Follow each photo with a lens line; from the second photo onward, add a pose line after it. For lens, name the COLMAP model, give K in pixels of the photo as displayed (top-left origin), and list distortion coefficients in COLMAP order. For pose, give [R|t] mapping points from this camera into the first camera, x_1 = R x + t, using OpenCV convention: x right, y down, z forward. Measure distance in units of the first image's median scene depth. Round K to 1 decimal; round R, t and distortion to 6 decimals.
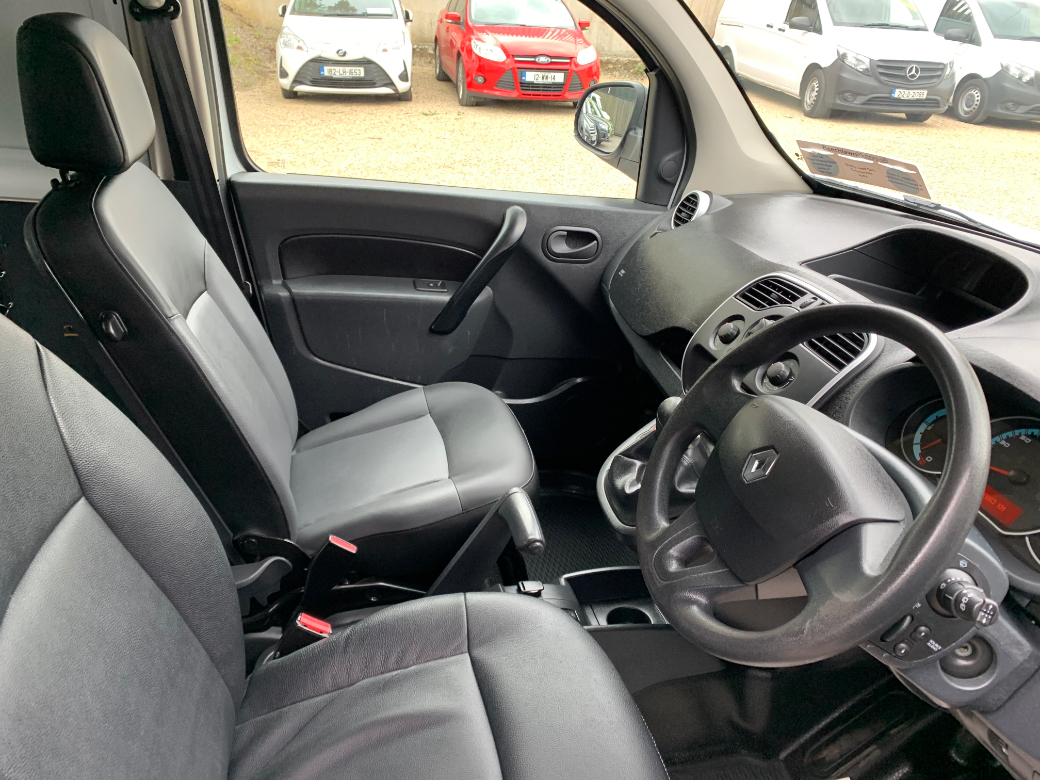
lens RADIAL K [[798.4, 0, 520.0], [0, 798.4, 390.0], [0, 0, 1]] dist [-0.000184, -0.001159]
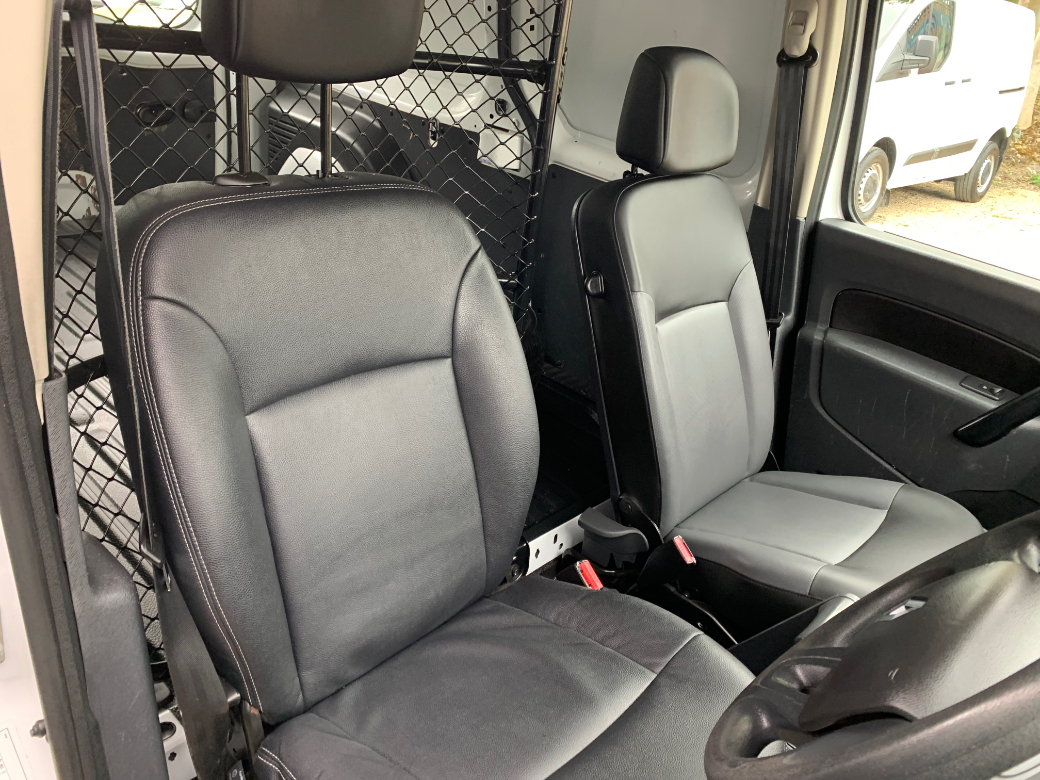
lens RADIAL K [[798.4, 0, 520.0], [0, 798.4, 390.0], [0, 0, 1]] dist [-0.000184, -0.001159]
pose [[0.513367, 0.340920, -0.787545, 0.333017], [-0.427933, 0.897162, 0.109421, -0.011495], [0.743860, 0.280844, 0.606465, 0.130514]]
